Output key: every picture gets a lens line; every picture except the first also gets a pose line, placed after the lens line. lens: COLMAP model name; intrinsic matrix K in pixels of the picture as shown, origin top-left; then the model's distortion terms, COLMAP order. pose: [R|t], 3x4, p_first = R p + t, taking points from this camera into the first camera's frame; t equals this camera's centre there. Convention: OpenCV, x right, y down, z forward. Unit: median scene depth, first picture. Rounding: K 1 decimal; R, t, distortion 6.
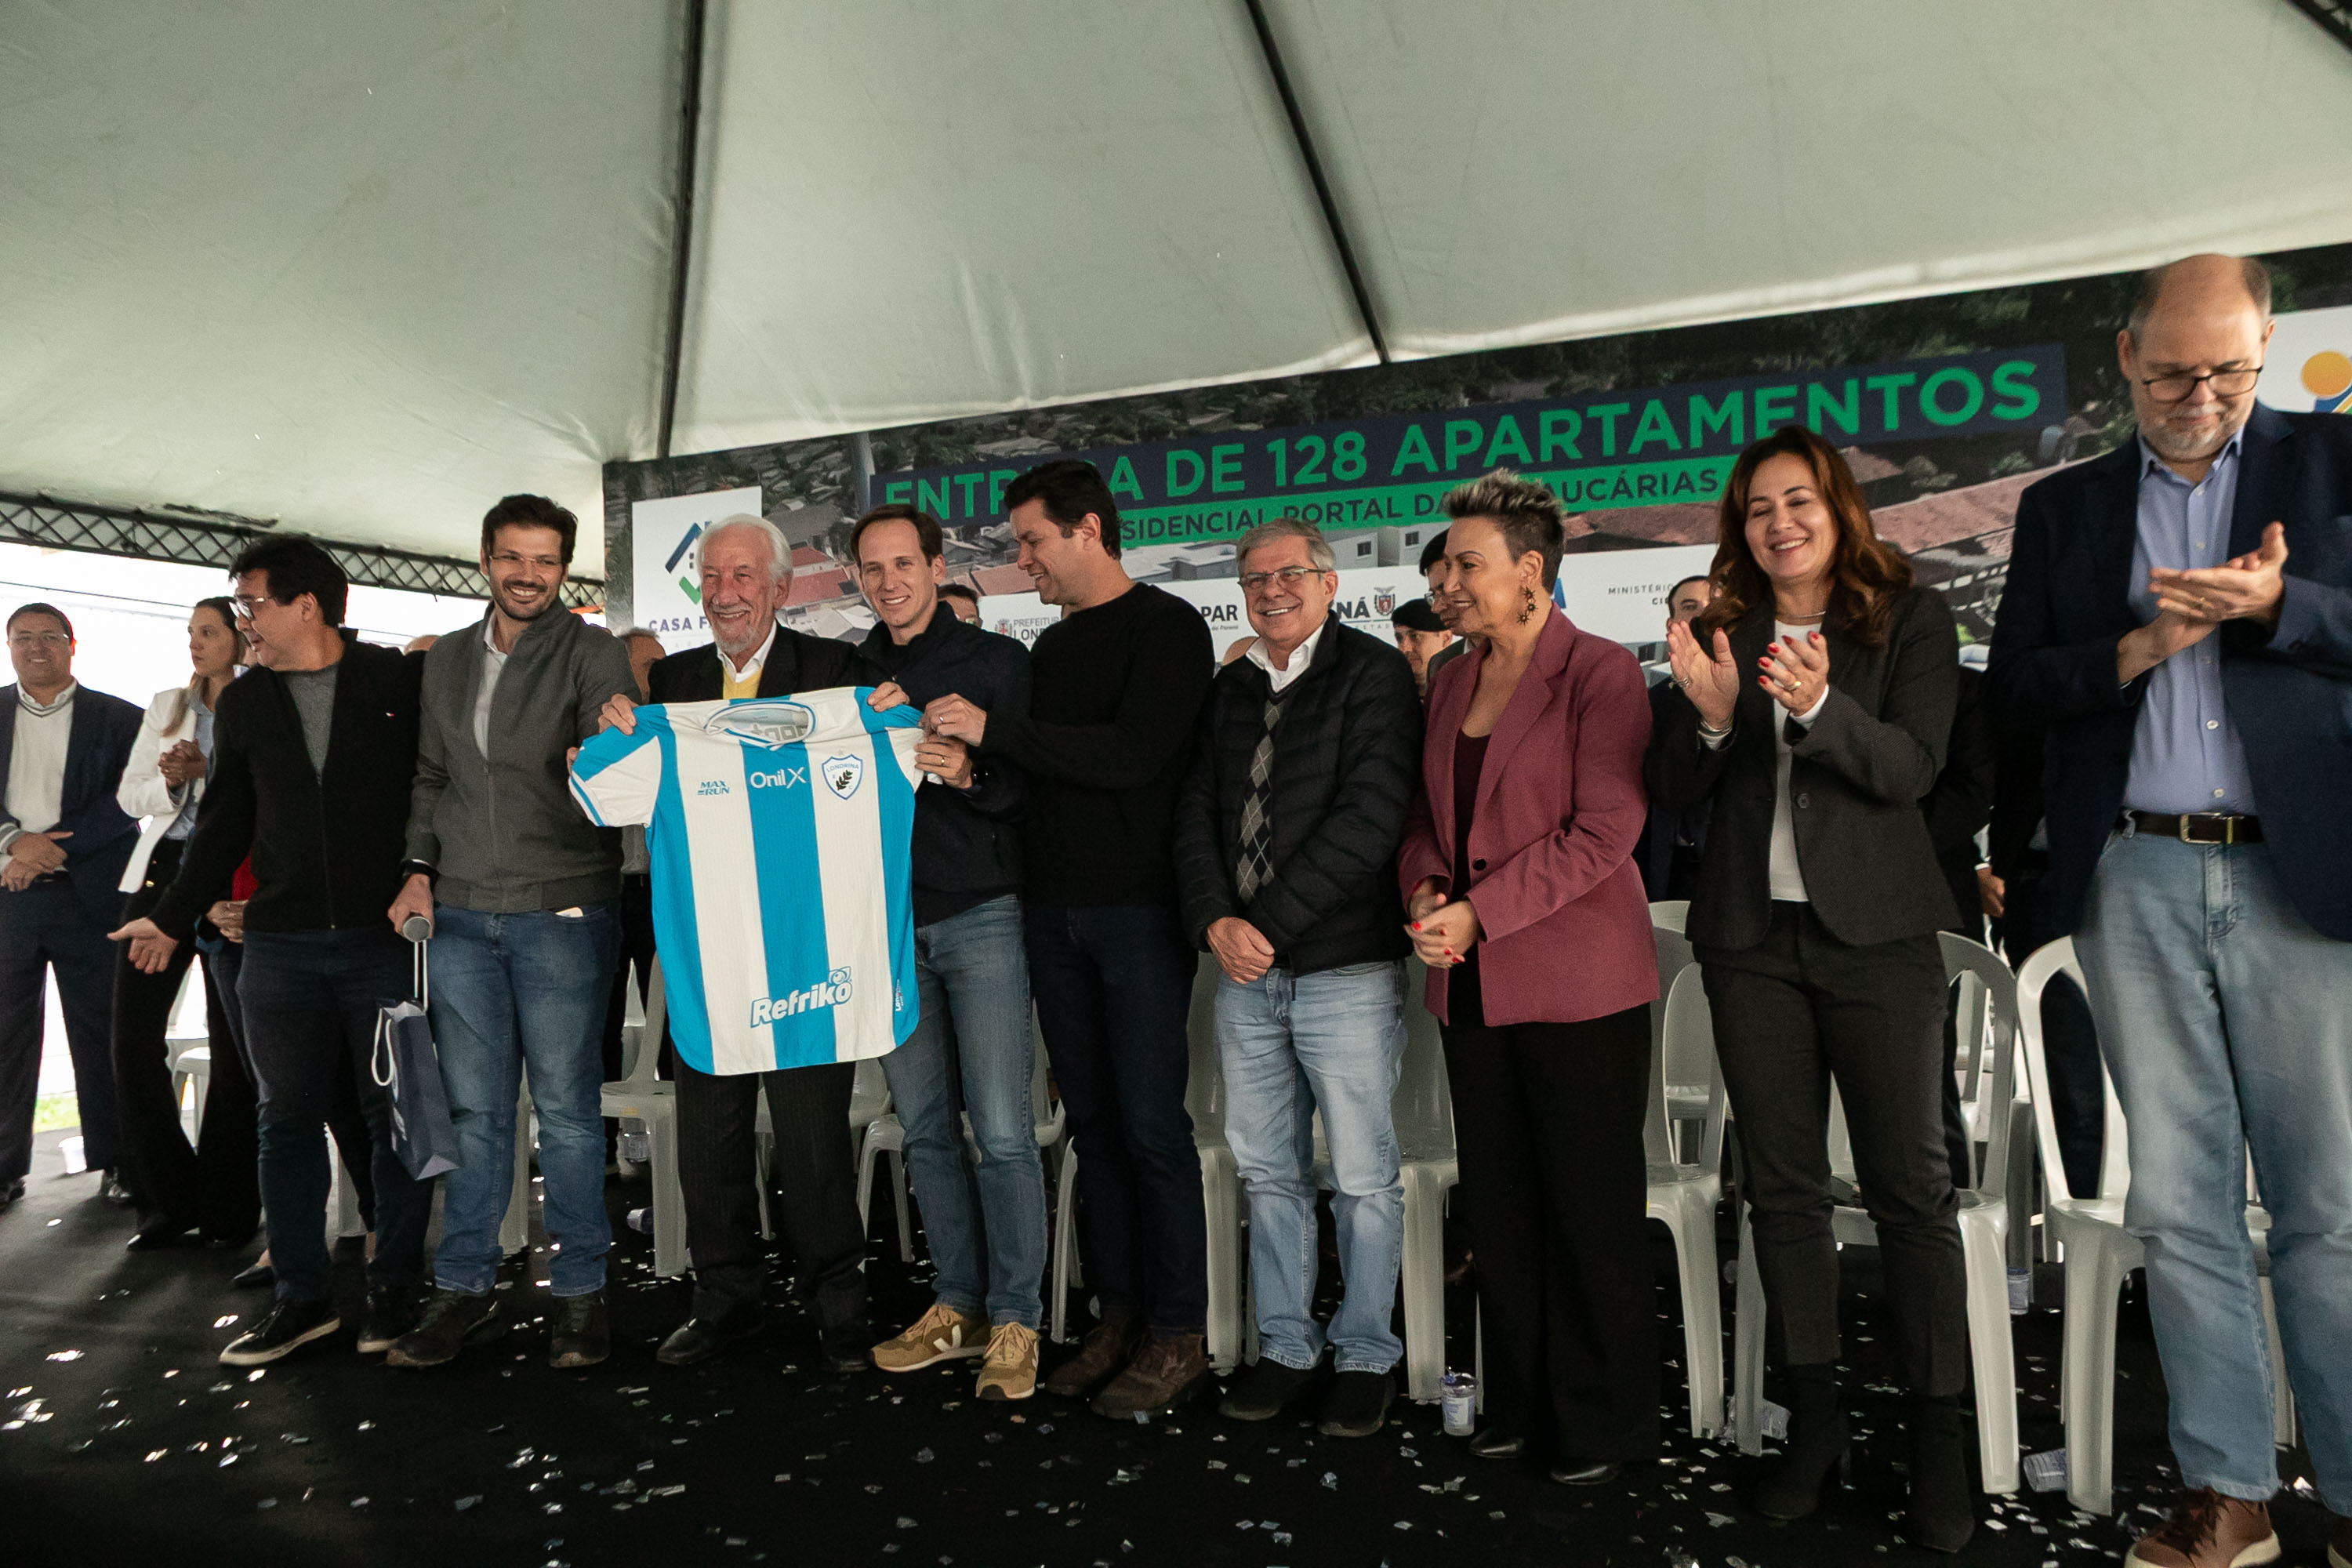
lens RADIAL K [[1583.9, 0, 1188.5], [0, 1583.9, 799.2], [0, 0, 1]] dist [-0.076103, 0.058399]
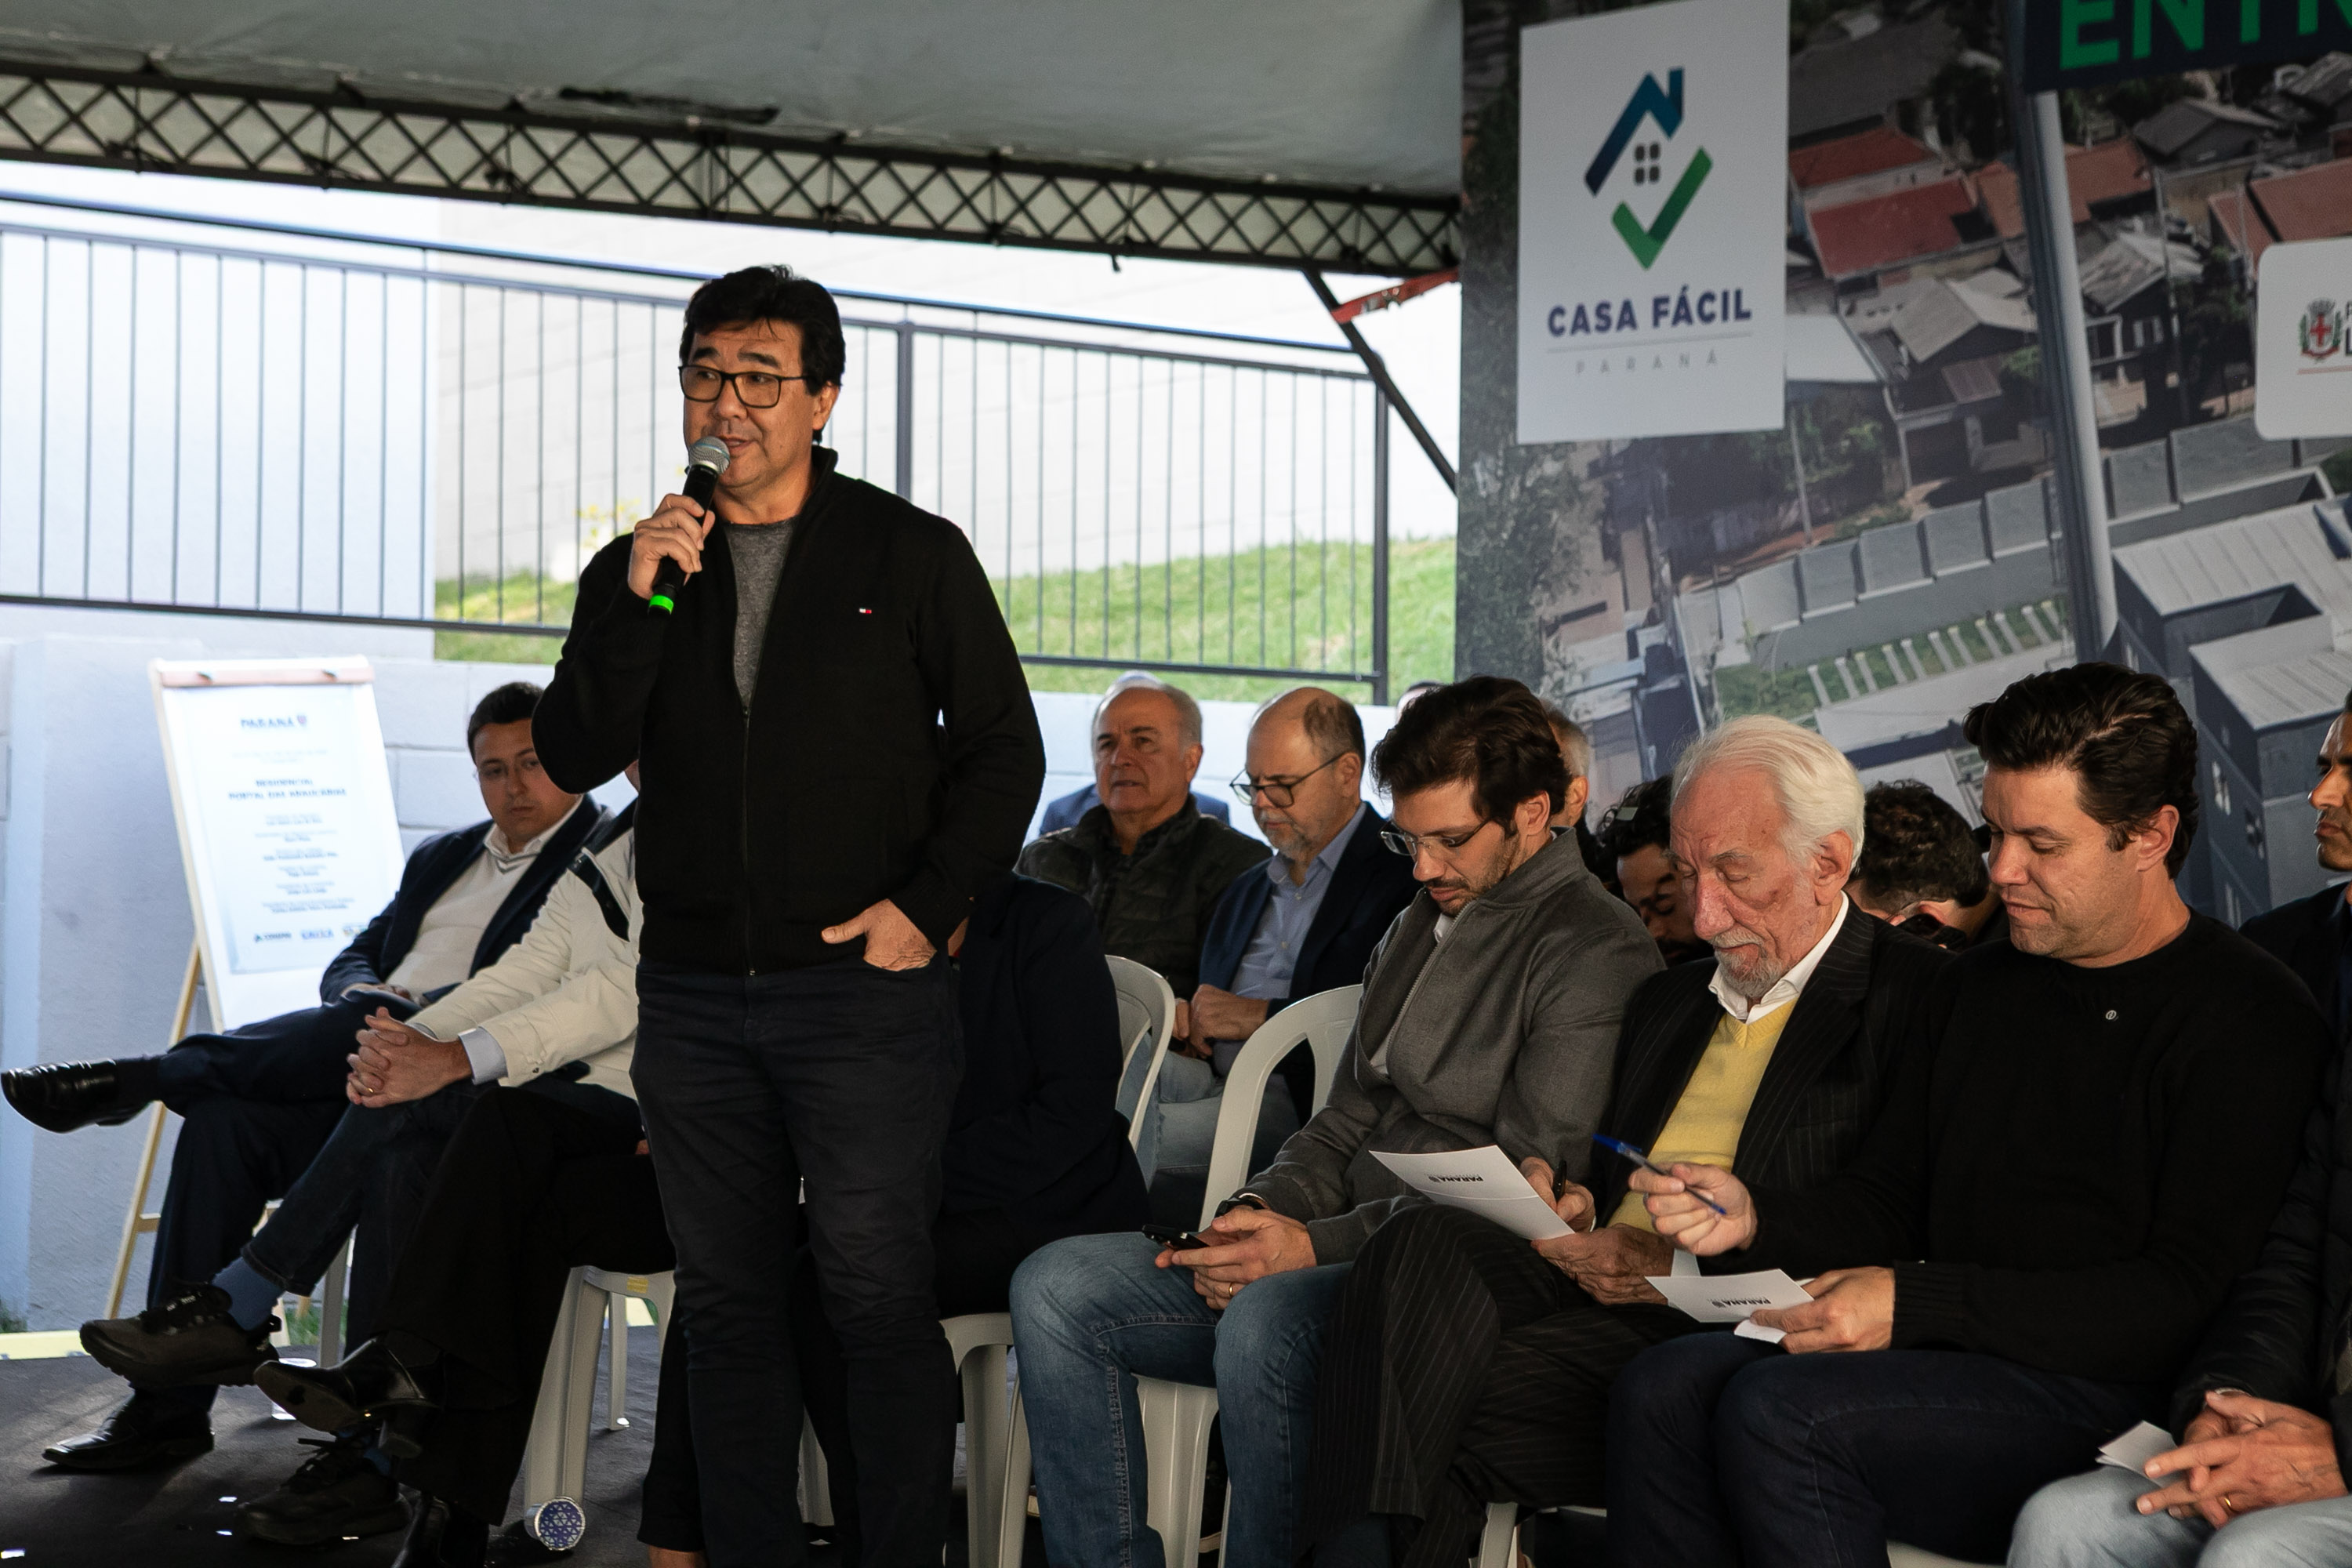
lens RADIAL K [[4539.9, 0, 1197.5], [0, 4539.9, 725.0], [0, 0, 1]] dist [0.115512, 0.000000]
pose [[0.873359, 0.028187, -0.486261, 0.207378], [-0.028556, 0.999570, 0.006653, -0.007745], [0.486239, 0.008075, 0.873788, -0.142673]]
